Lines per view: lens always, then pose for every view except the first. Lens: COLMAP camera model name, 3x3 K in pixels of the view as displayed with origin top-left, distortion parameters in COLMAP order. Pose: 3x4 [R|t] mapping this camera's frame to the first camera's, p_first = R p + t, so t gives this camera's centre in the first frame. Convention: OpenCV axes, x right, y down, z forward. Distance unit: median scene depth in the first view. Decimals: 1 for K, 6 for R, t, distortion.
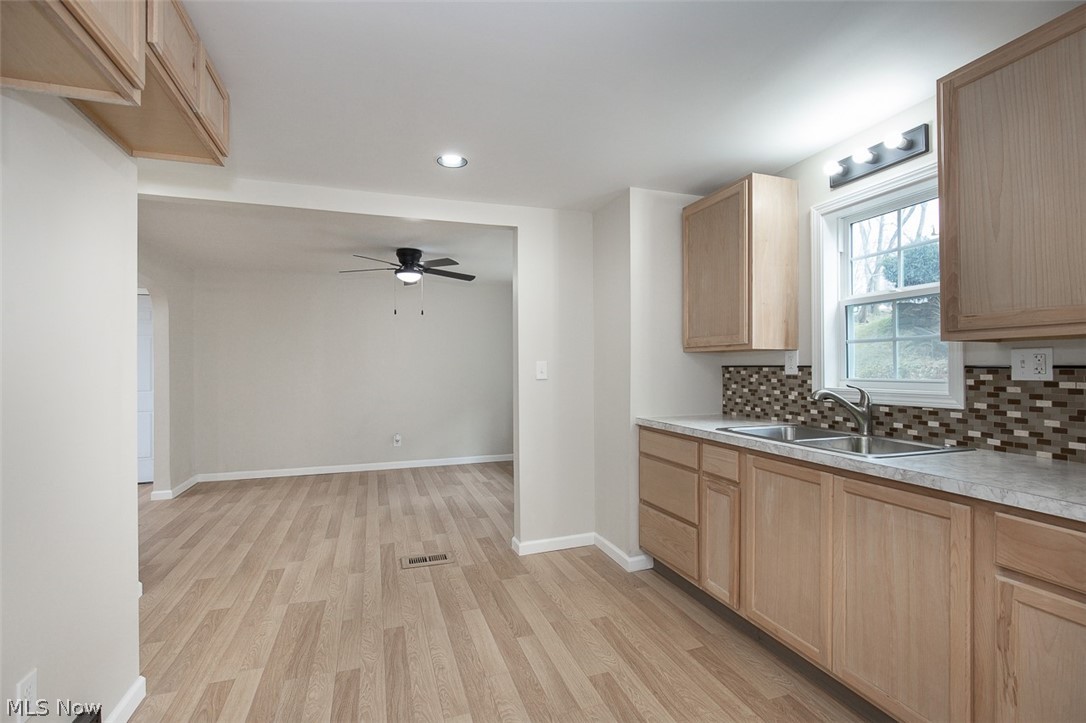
lens RADIAL K [[499.6, 0, 545.5], [0, 499.6, 371.0], [0, 0, 1]] dist [-0.010008, 0.000788]
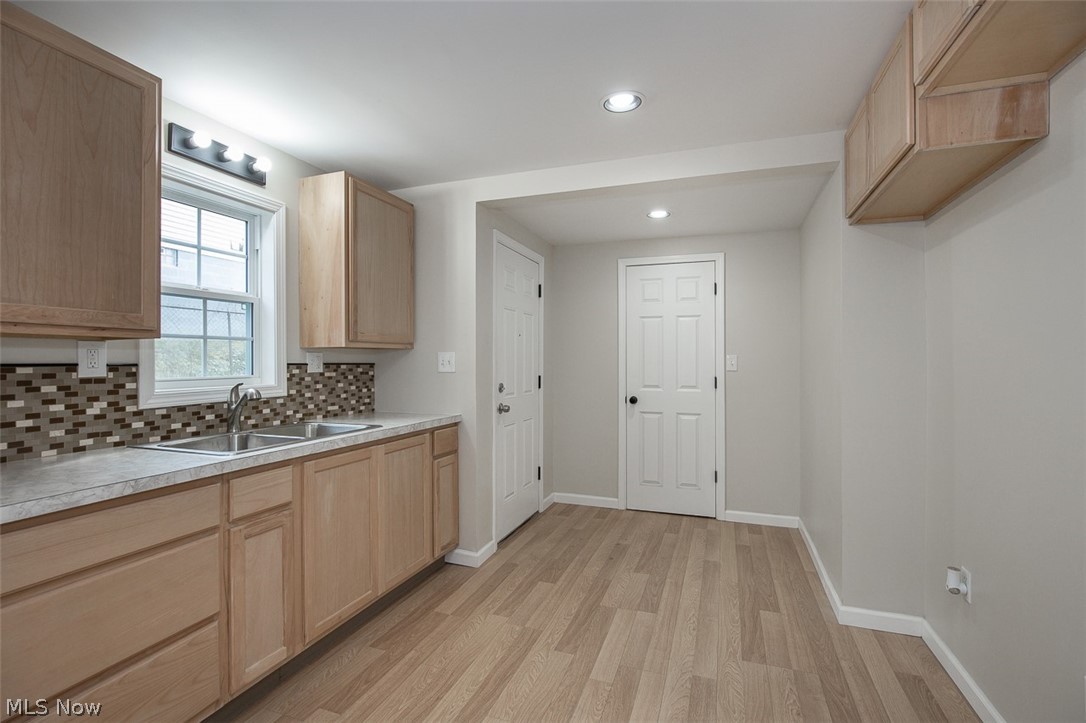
lens RADIAL K [[499.6, 0, 545.5], [0, 499.6, 371.0], [0, 0, 1]] dist [-0.010008, 0.000788]
pose [[-0.778078, -0.008734, 0.628107, -0.500757], [0.009023, 0.999645, 0.025078, -0.015578], [-0.628103, 0.025180, -0.777723, 1.465576]]
